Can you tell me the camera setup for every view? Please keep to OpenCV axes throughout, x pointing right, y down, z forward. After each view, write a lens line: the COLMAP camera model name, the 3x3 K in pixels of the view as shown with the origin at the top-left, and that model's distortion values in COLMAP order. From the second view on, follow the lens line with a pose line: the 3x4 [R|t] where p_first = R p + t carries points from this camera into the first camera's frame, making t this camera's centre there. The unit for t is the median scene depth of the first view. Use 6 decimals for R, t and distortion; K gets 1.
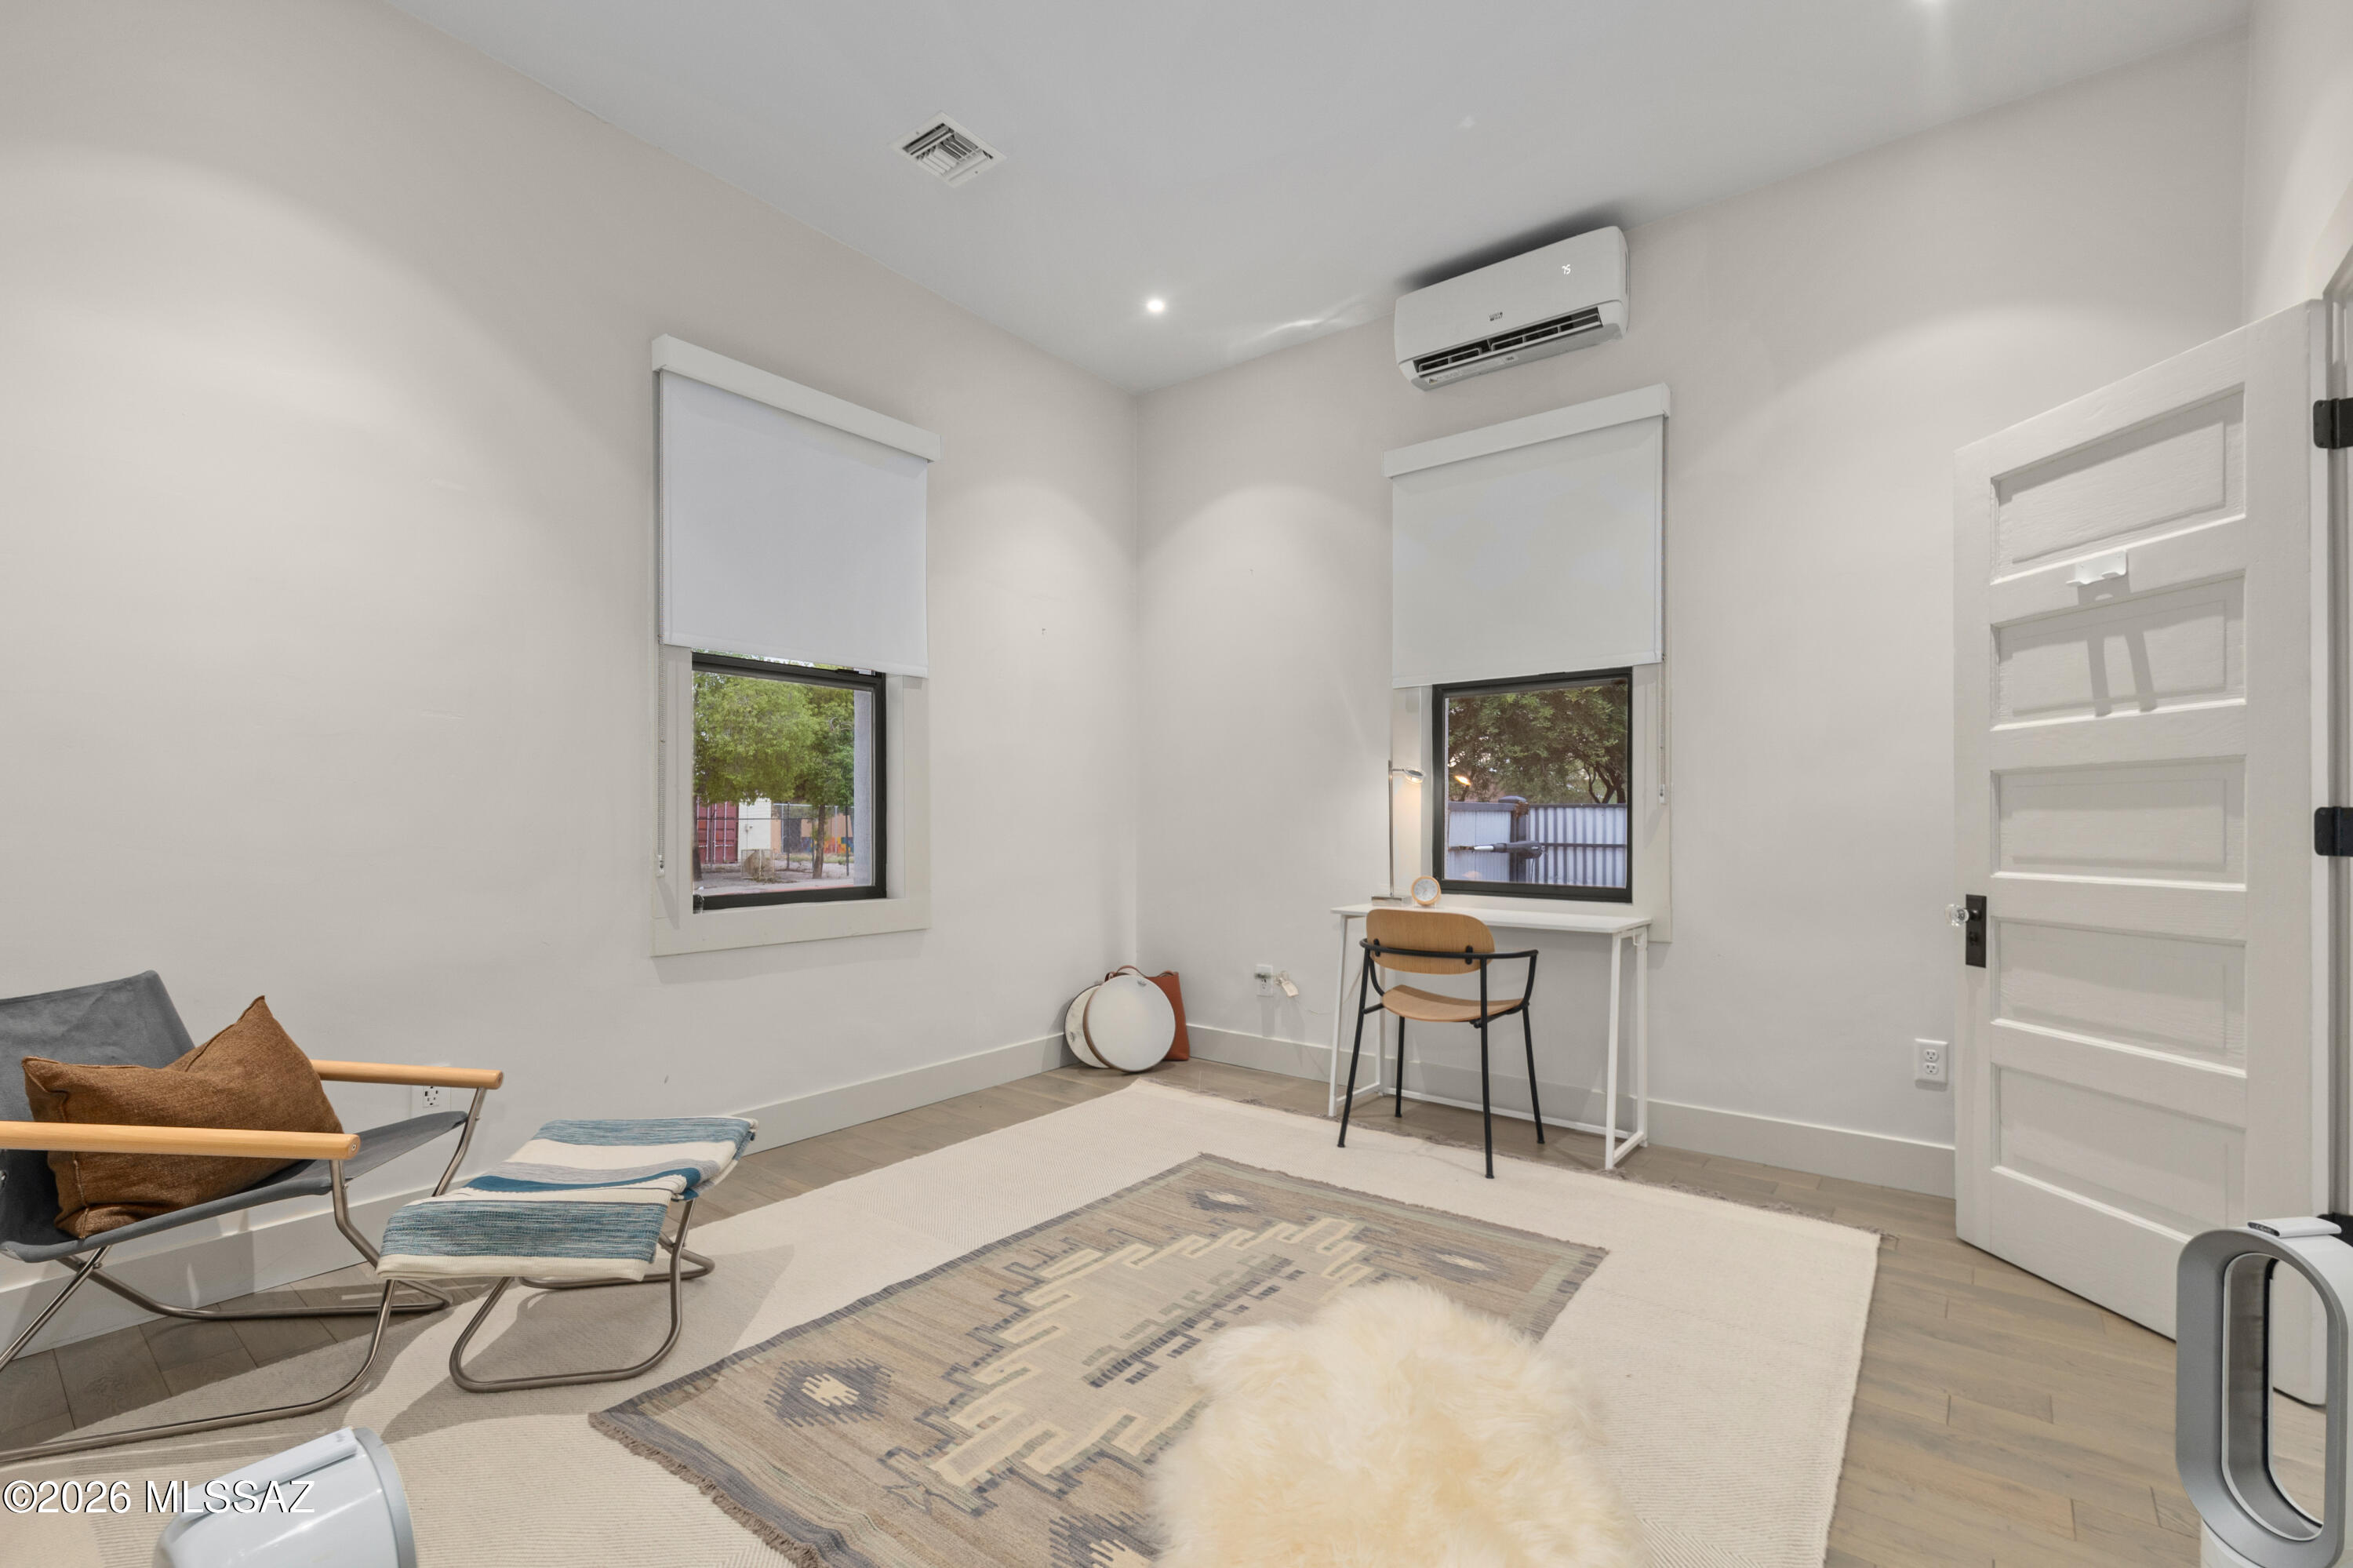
lens RADIAL K [[1041.0, 0, 1212.3], [0, 1041.0, 818.9], [0, 0, 1]] dist [-0.000764, -0.000551]
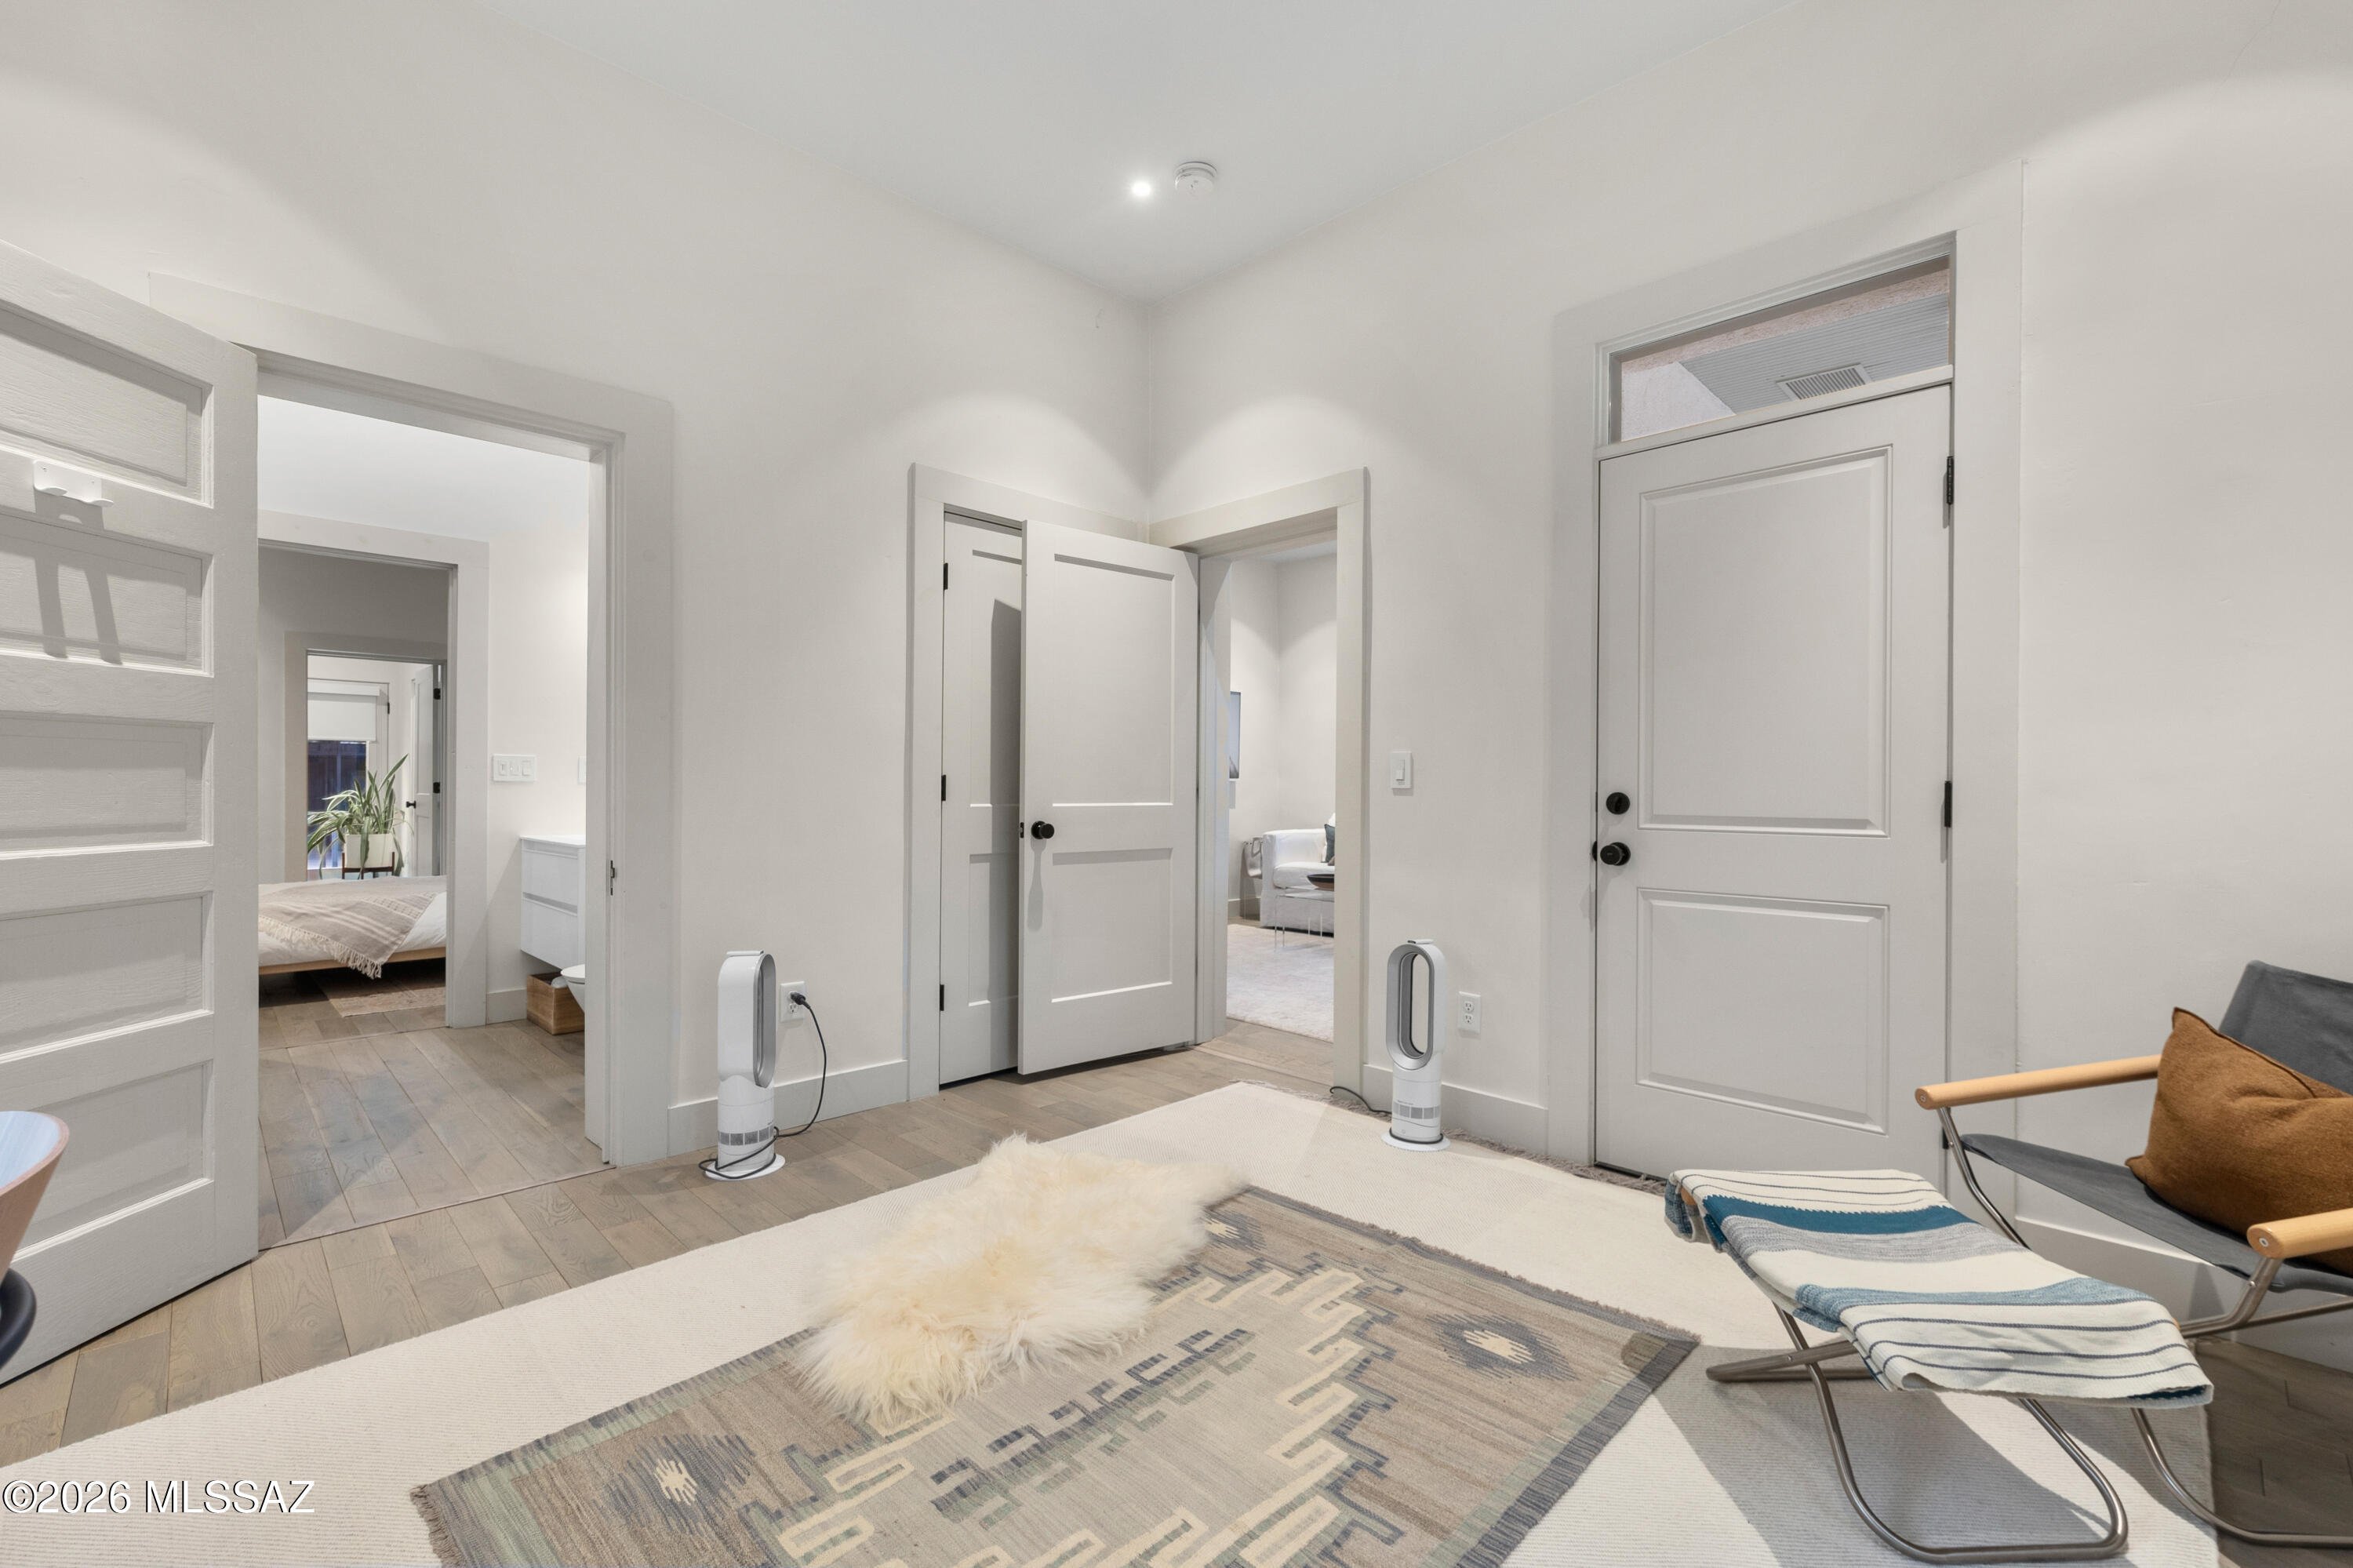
lens RADIAL K [[1041.0, 0, 1198.0], [0, 1041.0, 785.6], [0, 0, 1]] dist [-0.000764, -0.000551]
pose [[-0.992138, -0.006675, 0.124970, -0.174992], [-0.006892, 0.999975, -0.001302, -0.000237], [-0.124958, -0.002153, -0.992160, 1.819508]]
